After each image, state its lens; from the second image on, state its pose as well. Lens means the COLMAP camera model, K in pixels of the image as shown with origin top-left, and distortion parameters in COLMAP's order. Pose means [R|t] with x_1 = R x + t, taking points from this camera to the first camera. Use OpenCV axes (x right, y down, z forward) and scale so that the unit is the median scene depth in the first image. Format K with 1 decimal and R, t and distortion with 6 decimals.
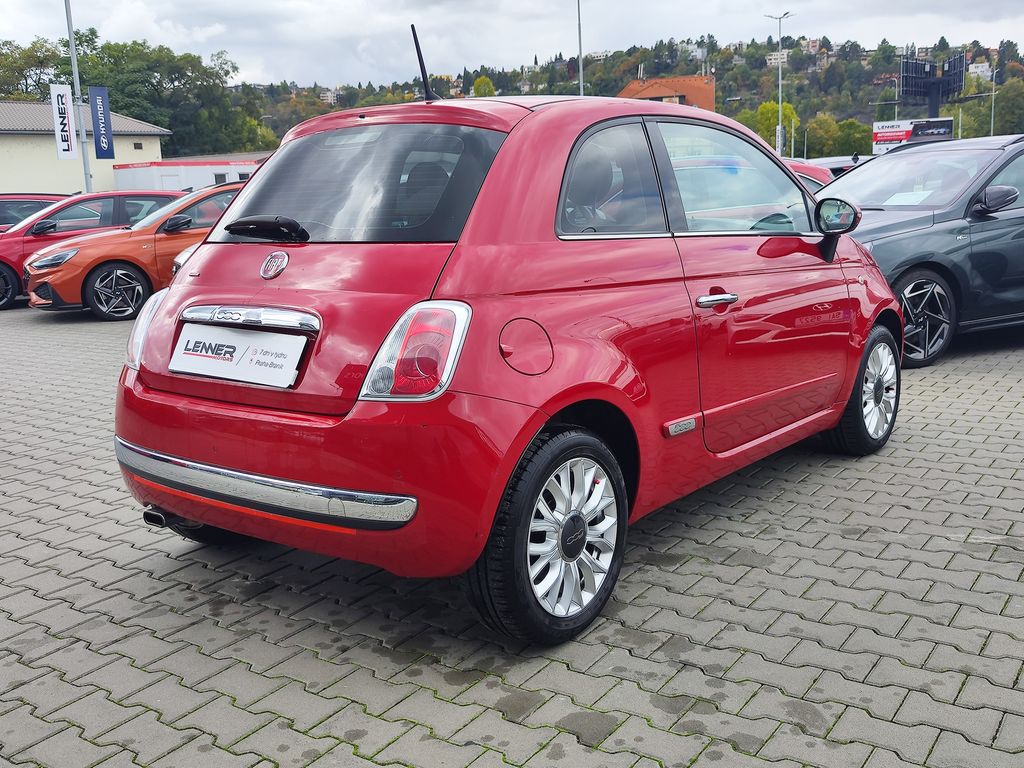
lens RADIAL K [[1001.0, 0, 512.0], [0, 1001.0, 384.0], [0, 0, 1]] dist [0.033370, -0.074619]
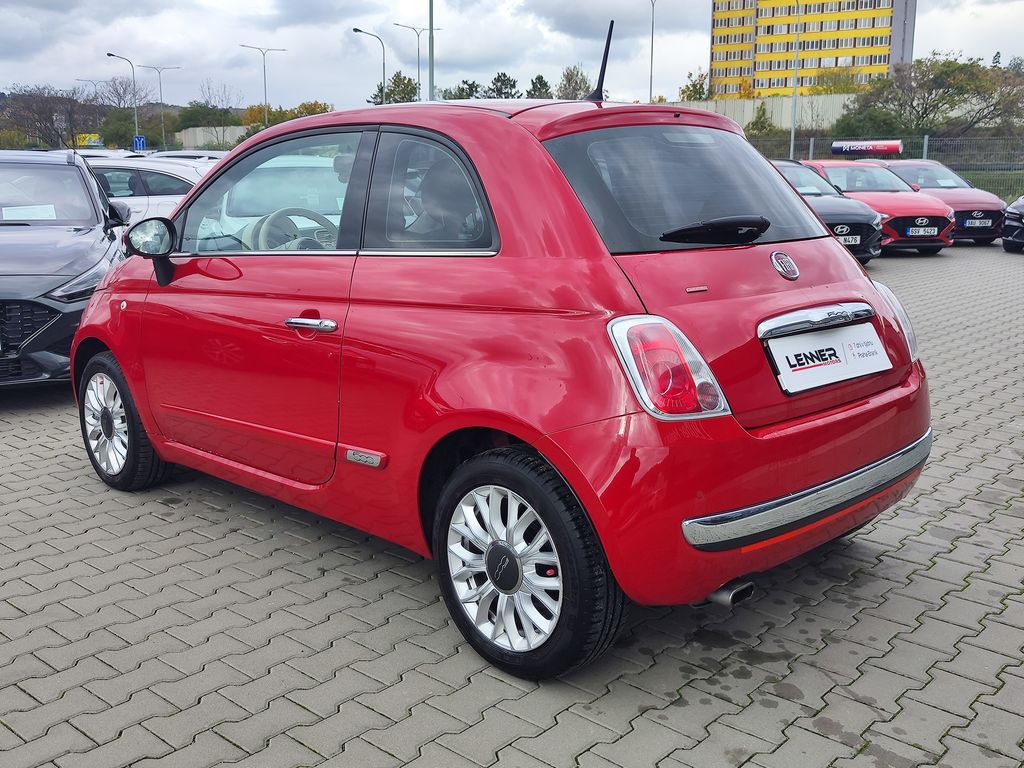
lens RADIAL K [[1012.5, 0, 500.3], [0, 1012.5, 386.1], [0, 0, 1]] dist [-0.010066, 0.021458]
pose [[0.133319, -0.160601, 0.977974, -1.134924], [0.183841, 0.973665, 0.134832, -0.170149], [-0.973873, 0.161816, 0.159333, 1.026734]]
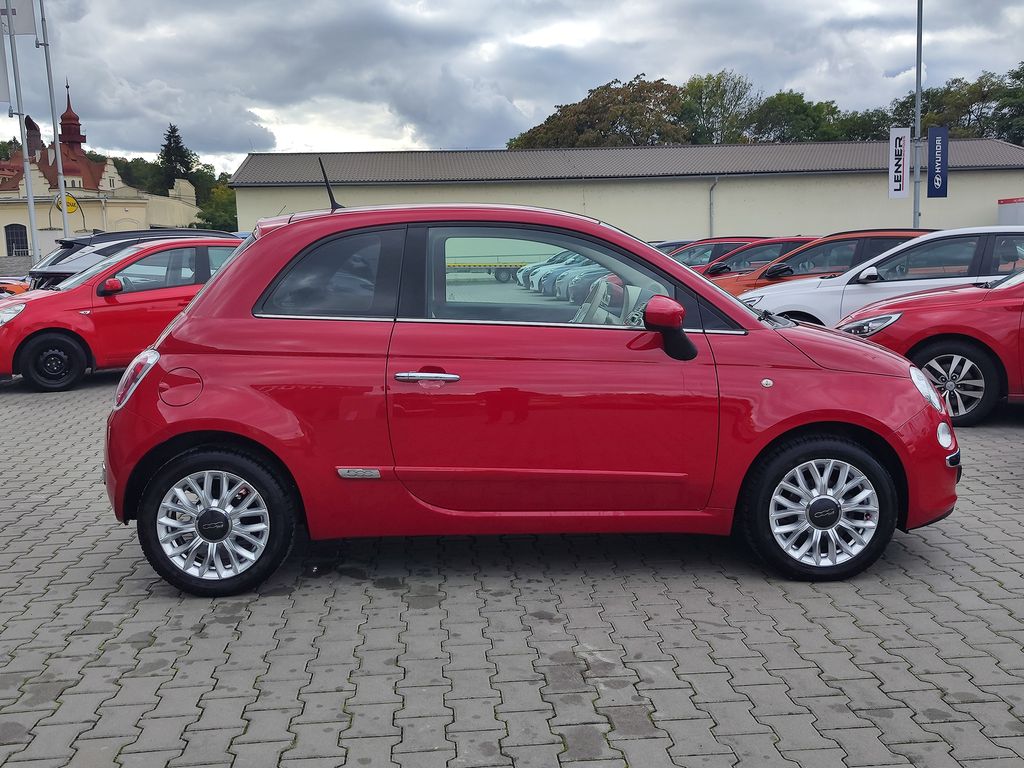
lens RADIAL K [[1001.0, 0, 512.0], [0, 1001.0, 384.0], [0, 0, 1]] dist [0.033370, -0.074619]
pose [[0.649499, 0.121176, -0.750645, 1.199729], [-0.143807, 0.988979, 0.035220, -0.136341], [0.746640, 0.085072, 0.659766, 0.308032]]
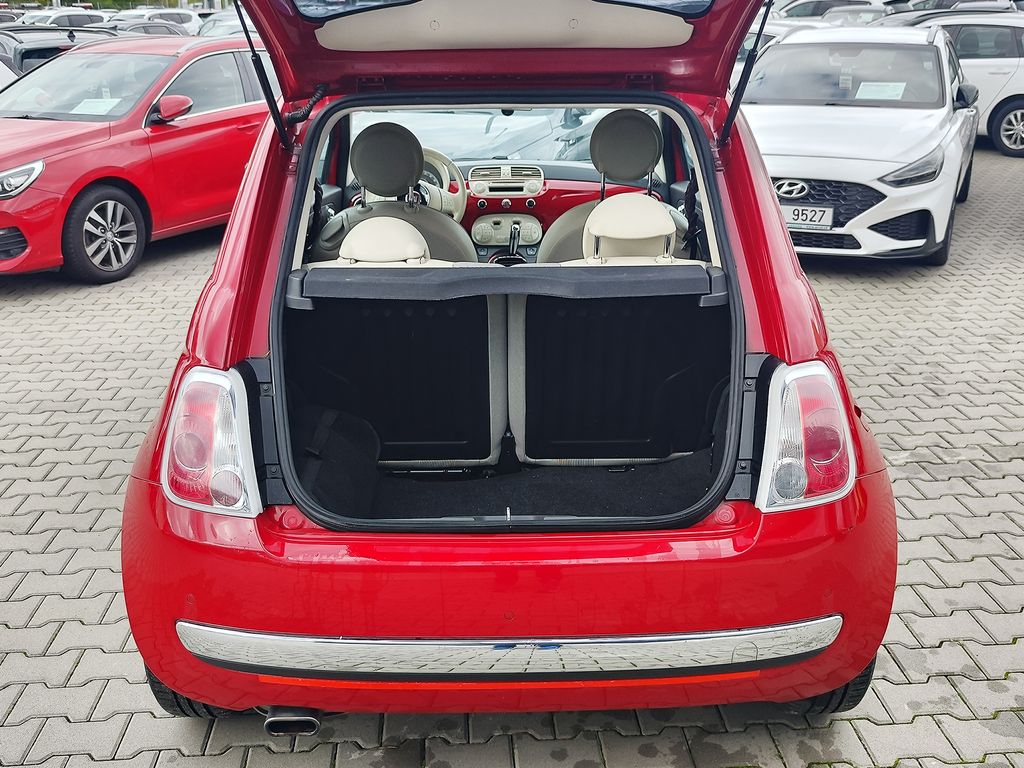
lens RADIAL K [[1012.5, 0, 500.3], [0, 1012.5, 386.1], [0, 0, 1]] dist [-0.010066, 0.021458]
pose [[0.782094, -0.182503, 0.595837, -0.597775], [0.093684, 0.979721, 0.177117, -0.186717], [-0.616078, -0.082702, 0.783331, 0.418055]]
